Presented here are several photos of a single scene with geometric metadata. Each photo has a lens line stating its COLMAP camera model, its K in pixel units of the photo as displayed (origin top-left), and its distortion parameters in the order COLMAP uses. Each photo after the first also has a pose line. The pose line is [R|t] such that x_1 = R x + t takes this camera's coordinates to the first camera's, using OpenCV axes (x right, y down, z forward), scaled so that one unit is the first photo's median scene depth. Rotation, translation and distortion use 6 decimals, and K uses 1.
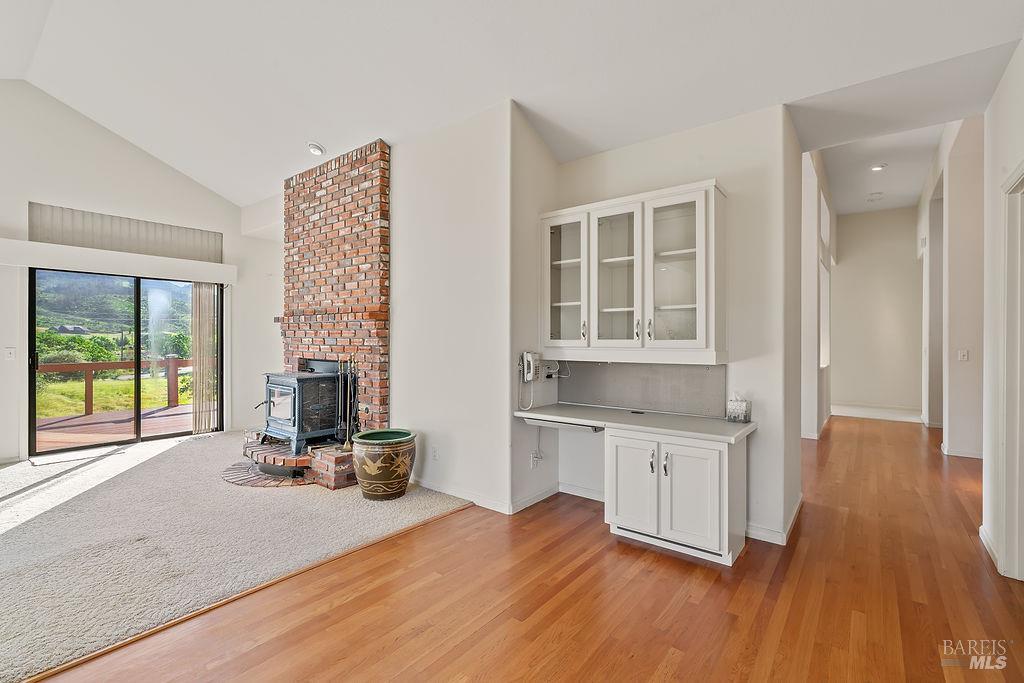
lens RADIAL K [[459.5, 0, 506.6], [0, 459.5, 340.0], [0, 0, 1]] dist [-0.002334, 0.000039]
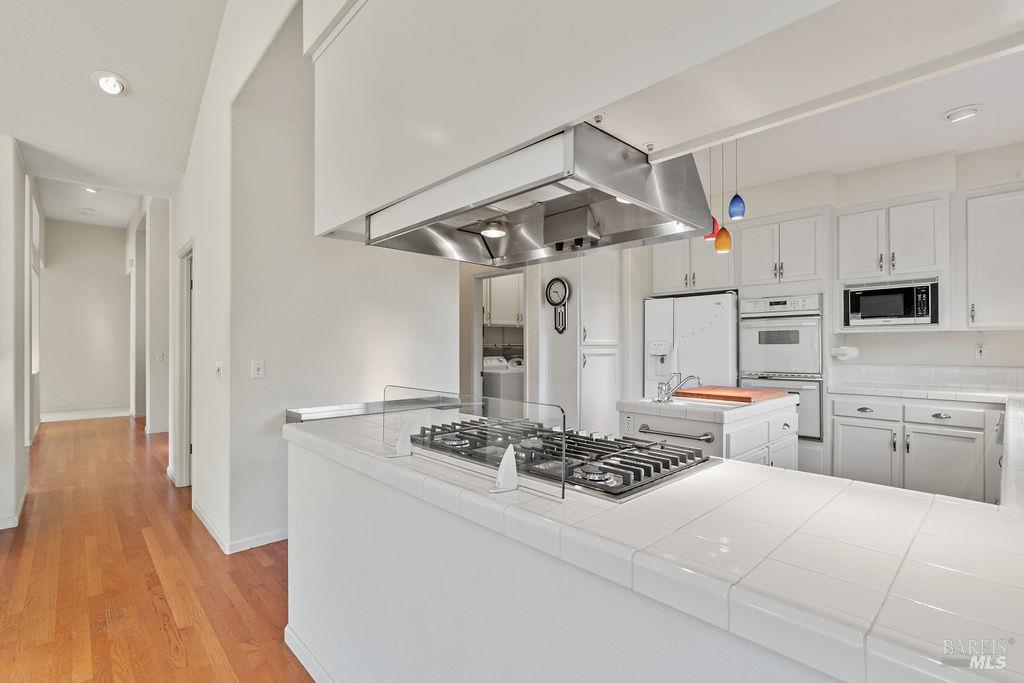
lens RADIAL K [[459.5, 0, 506.6], [0, 459.5, 340.0], [0, 0, 1]] dist [-0.002334, 0.000039]
pose [[0.145917, 0.004354, 0.989287, -0.408981], [0.006892, 0.999962, -0.005418, -0.002059], [-0.989273, 0.007609, 0.145881, -0.444266]]
